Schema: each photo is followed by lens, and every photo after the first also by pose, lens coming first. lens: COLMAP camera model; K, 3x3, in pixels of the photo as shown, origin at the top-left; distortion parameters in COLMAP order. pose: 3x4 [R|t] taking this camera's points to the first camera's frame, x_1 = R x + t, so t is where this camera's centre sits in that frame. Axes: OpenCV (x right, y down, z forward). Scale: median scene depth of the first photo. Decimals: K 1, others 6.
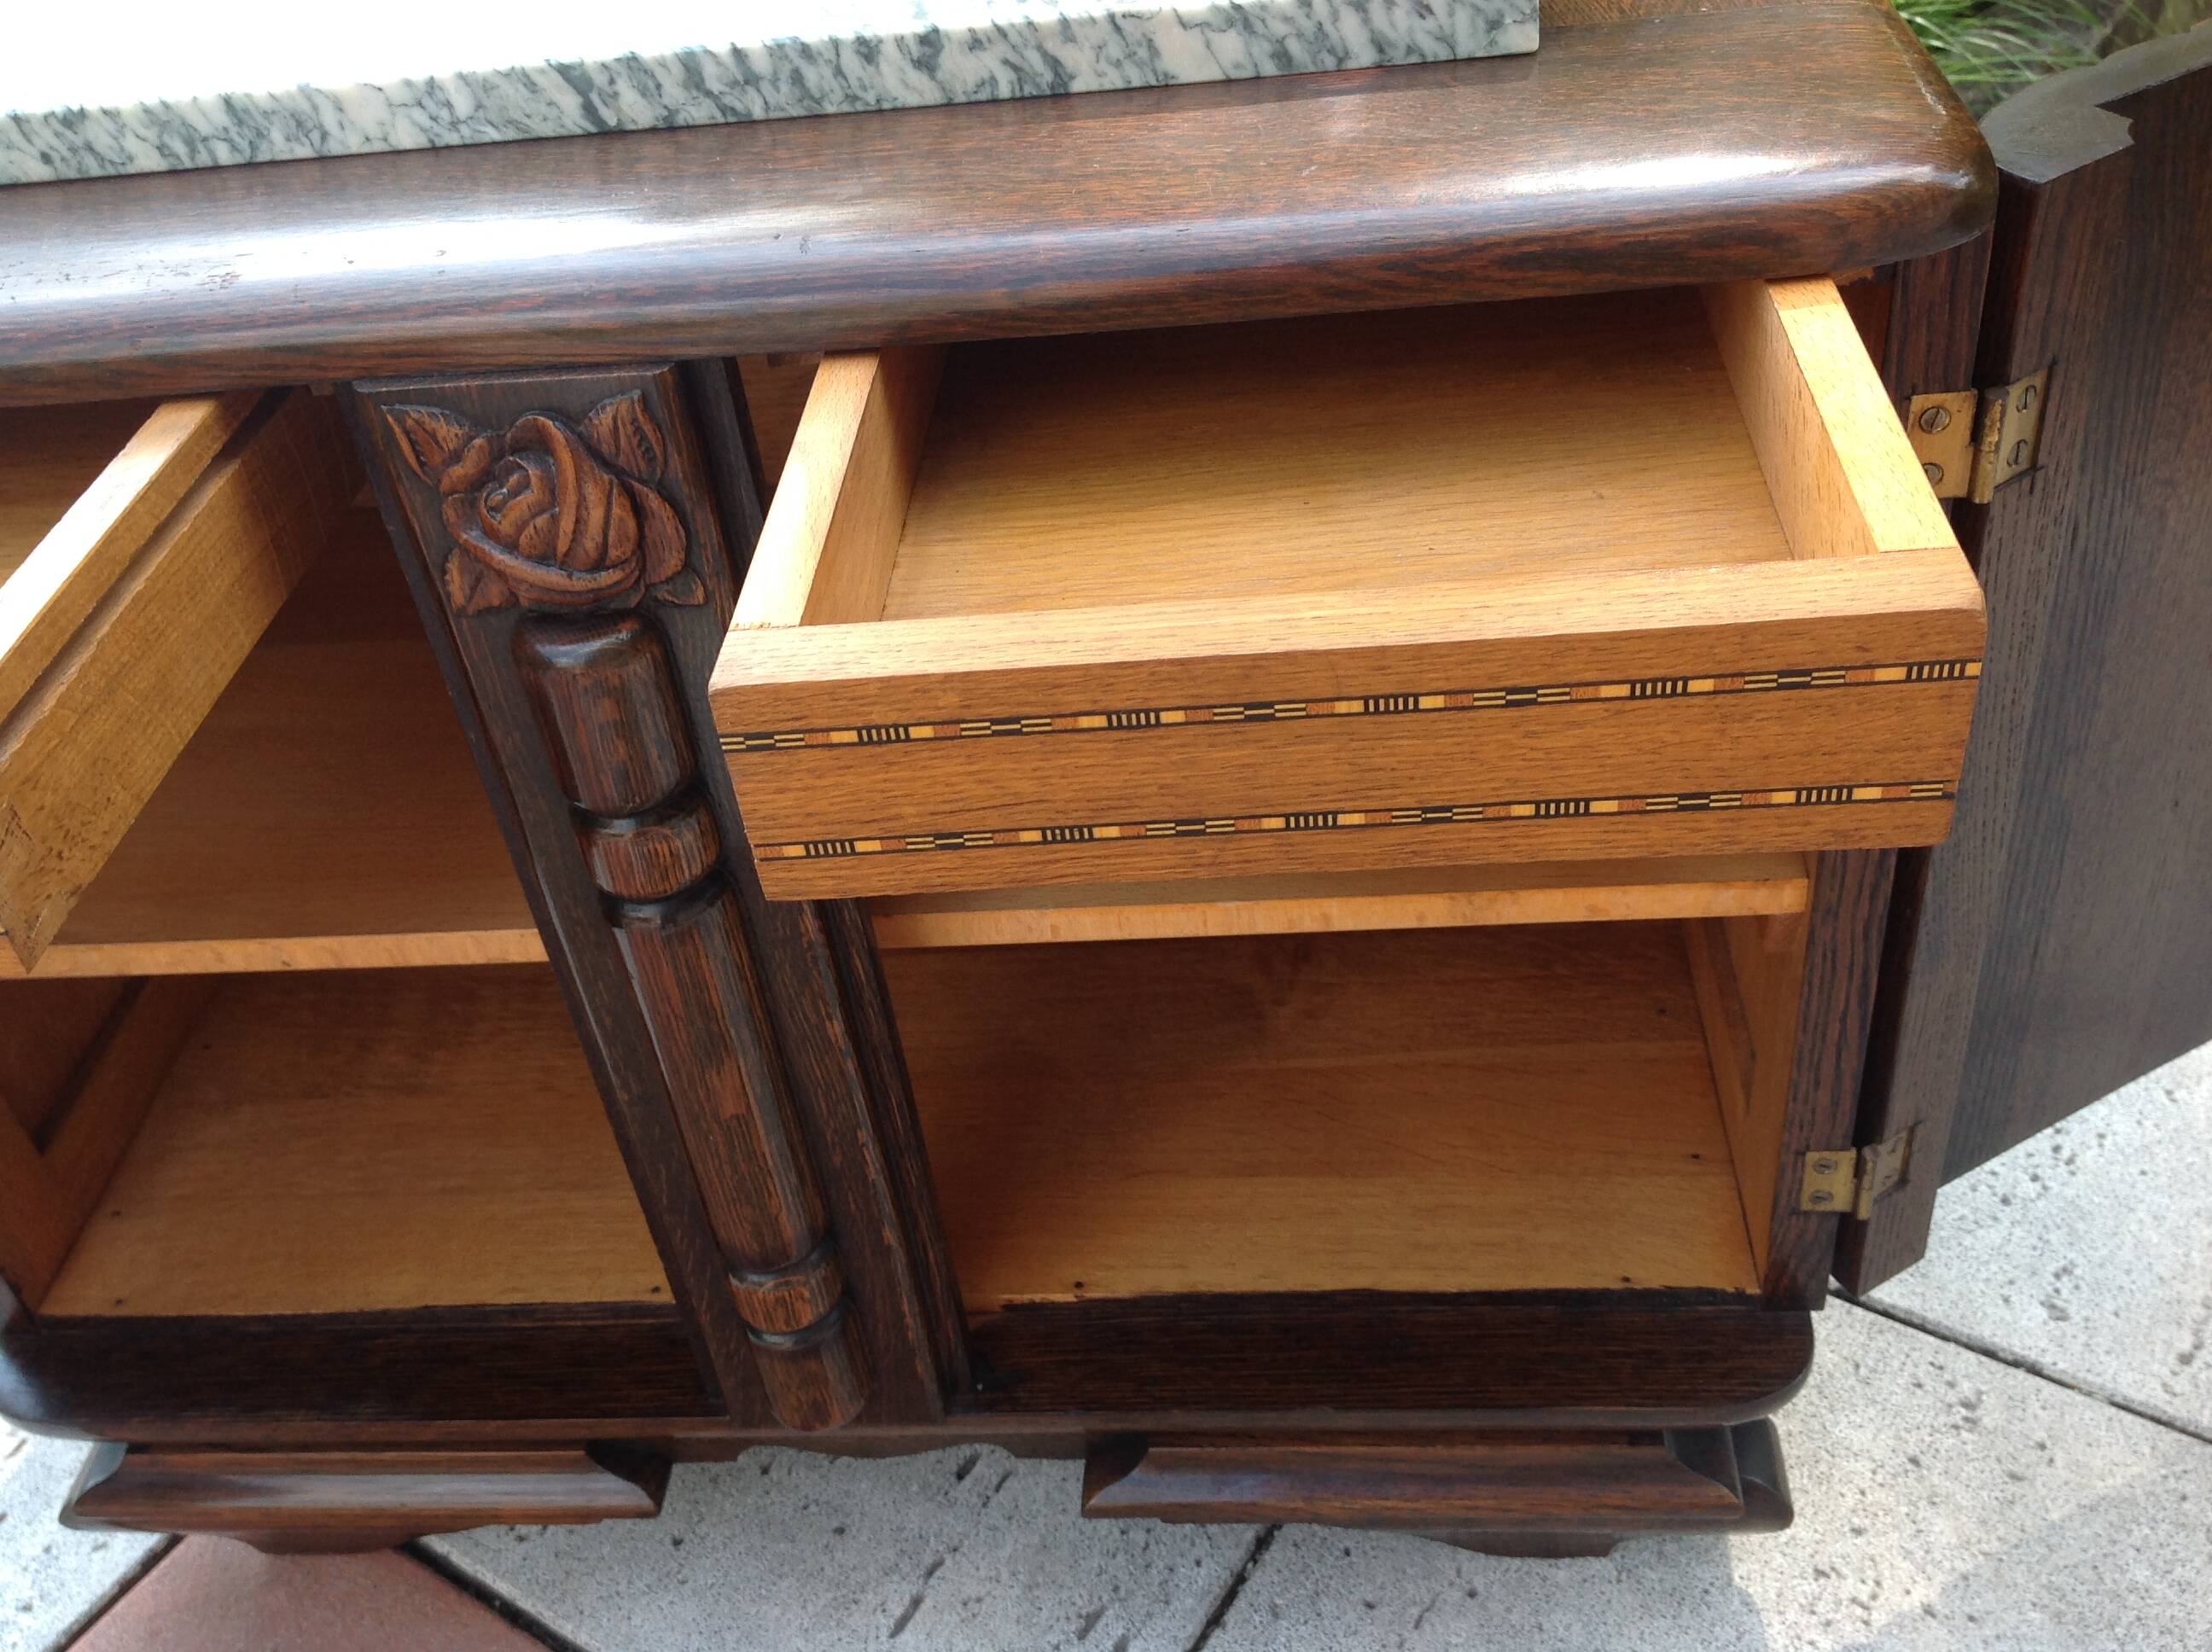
lens RADIAL K [[2054.9, 0, 1101.2], [0, 2054.9, 830.4], [0, 0, 1]] dist [0.058571, -0.134304]
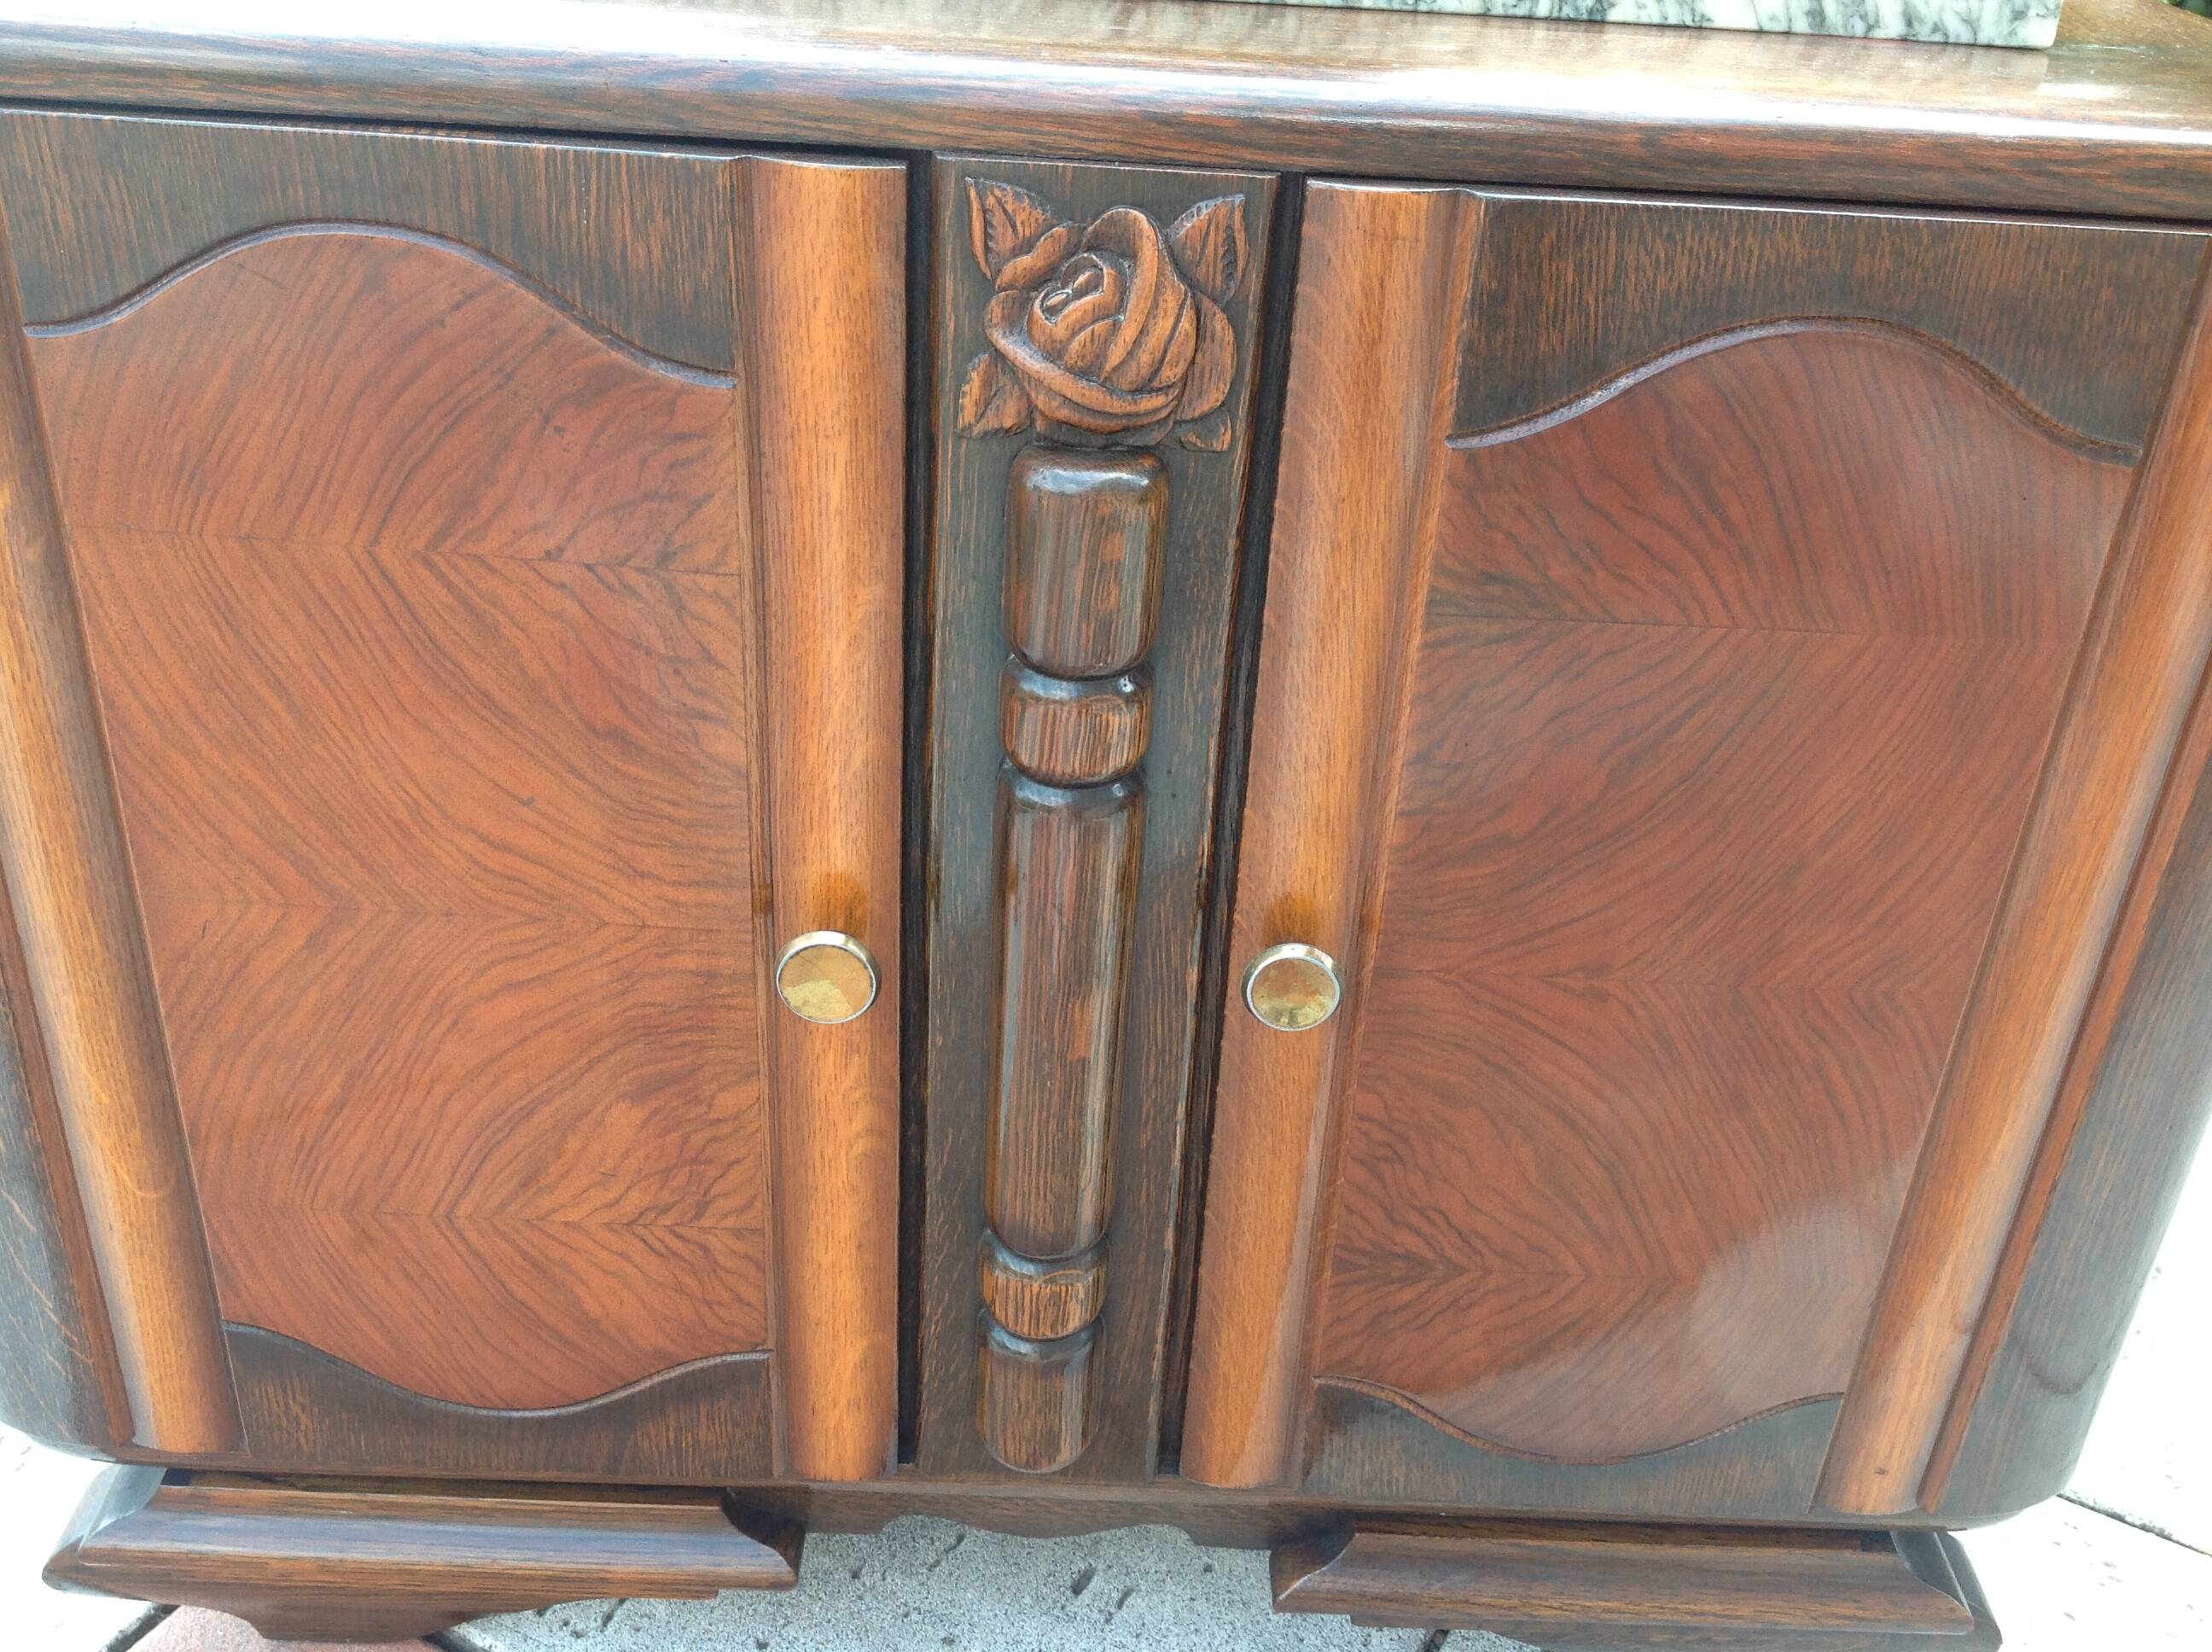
lens RADIAL K [[2084.6, 0, 1089.4], [0, 2084.6, 891.6], [0, 0, 1]] dist [0.081400, -0.166201]
pose [[0.985140, 0.103497, 0.137067, -0.349716], [-0.083424, 0.985928, -0.144865, 0.225594], [-0.150132, 0.131278, 0.979912, 0.082765]]
